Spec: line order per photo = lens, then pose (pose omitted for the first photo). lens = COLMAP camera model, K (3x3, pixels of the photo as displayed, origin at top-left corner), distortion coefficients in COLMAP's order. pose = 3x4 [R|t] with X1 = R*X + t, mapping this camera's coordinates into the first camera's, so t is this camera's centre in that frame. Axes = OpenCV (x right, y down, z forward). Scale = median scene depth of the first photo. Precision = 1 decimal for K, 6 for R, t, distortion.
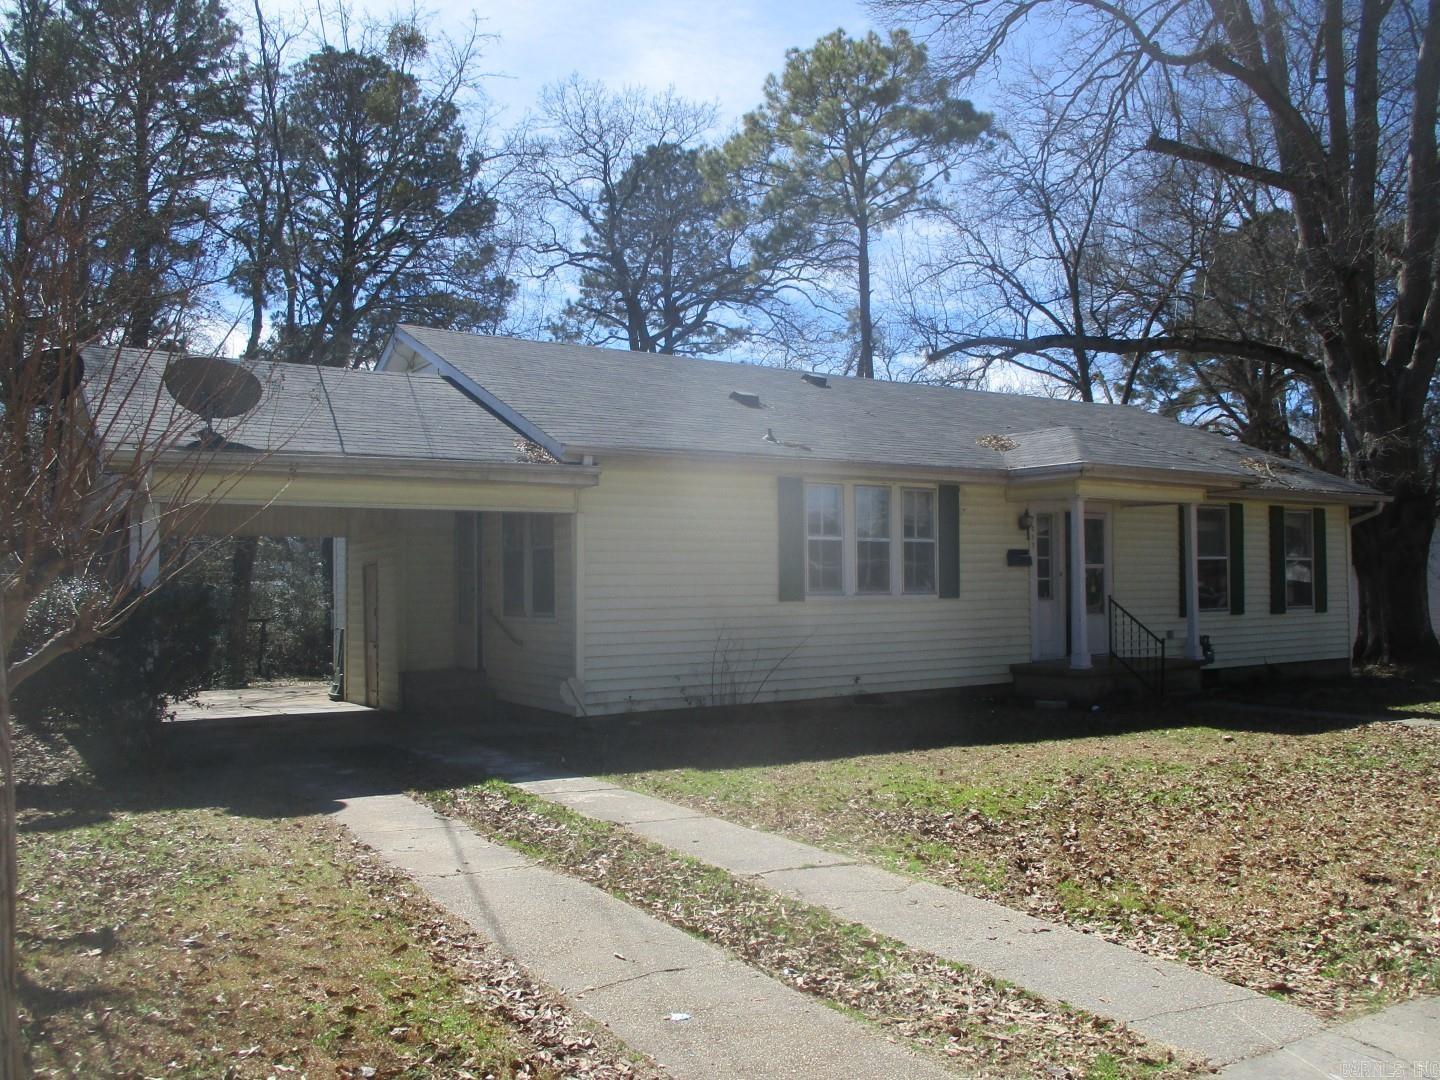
lens RADIAL K [[1089.8, 0, 720.0], [0, 1089.8, 540.0], [0, 0, 1]] dist [0.002824, -0.000153]
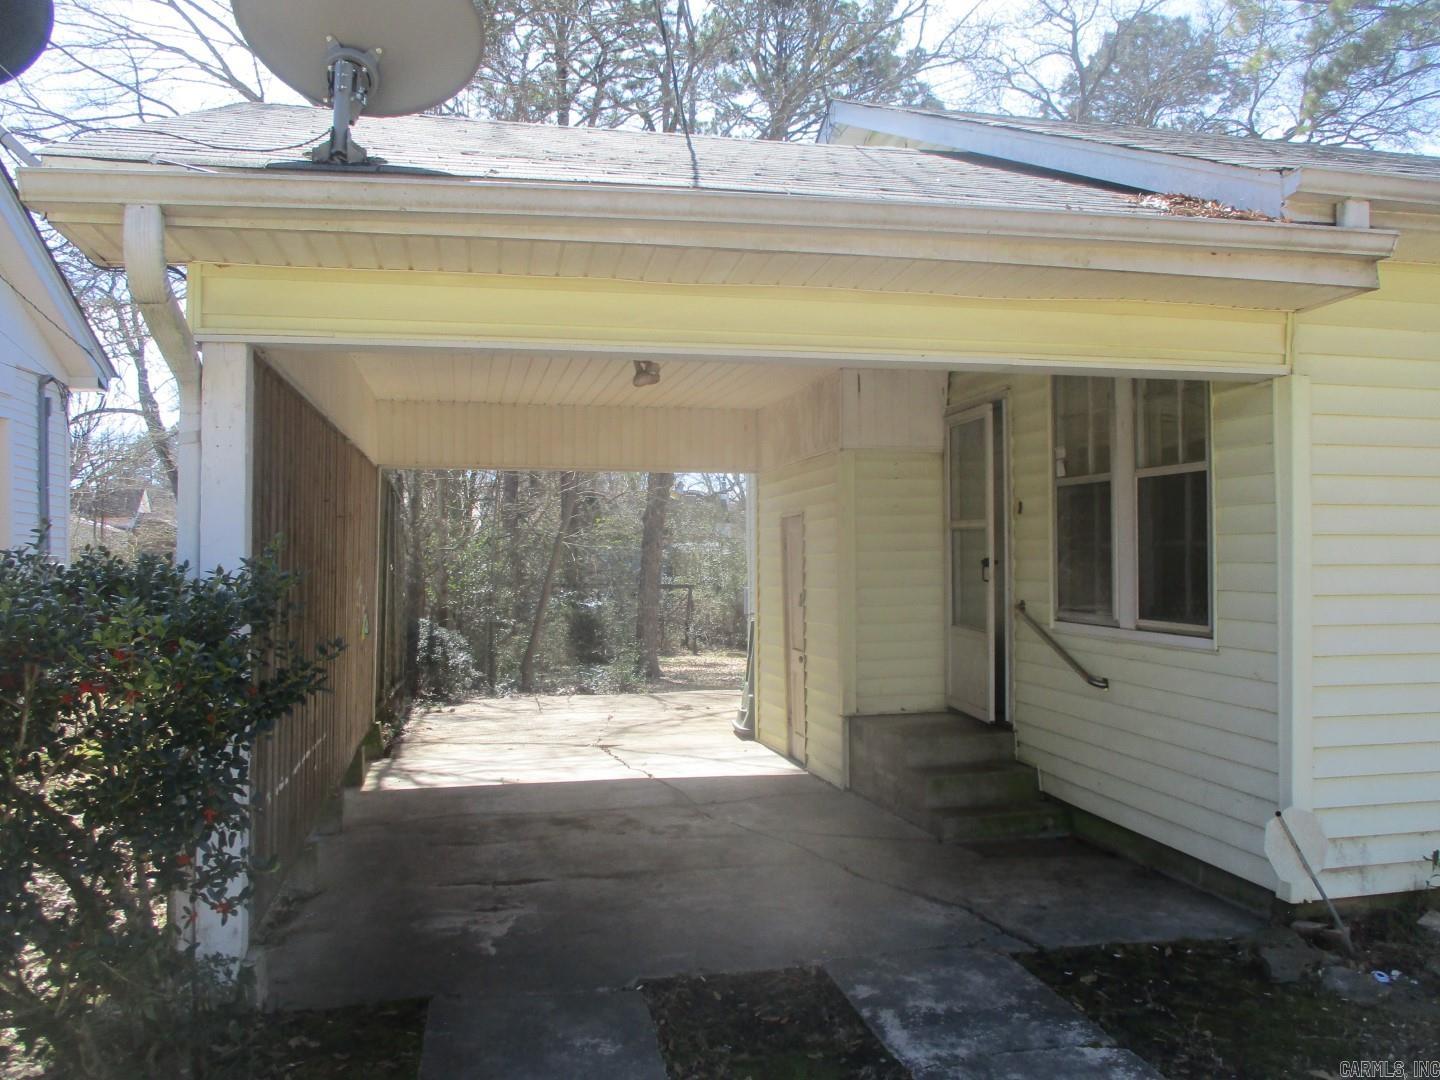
lens RADIAL K [[1089.8, 0, 720.0], [0, 1089.8, 540.0], [0, 0, 1]] dist [0.002824, -0.000153]
pose [[0.924286, 0.003622, -0.381684, -0.135778], [0.010130, 0.999370, 0.034014, 0.014662], [0.381567, -0.035305, 0.923667, 0.450618]]
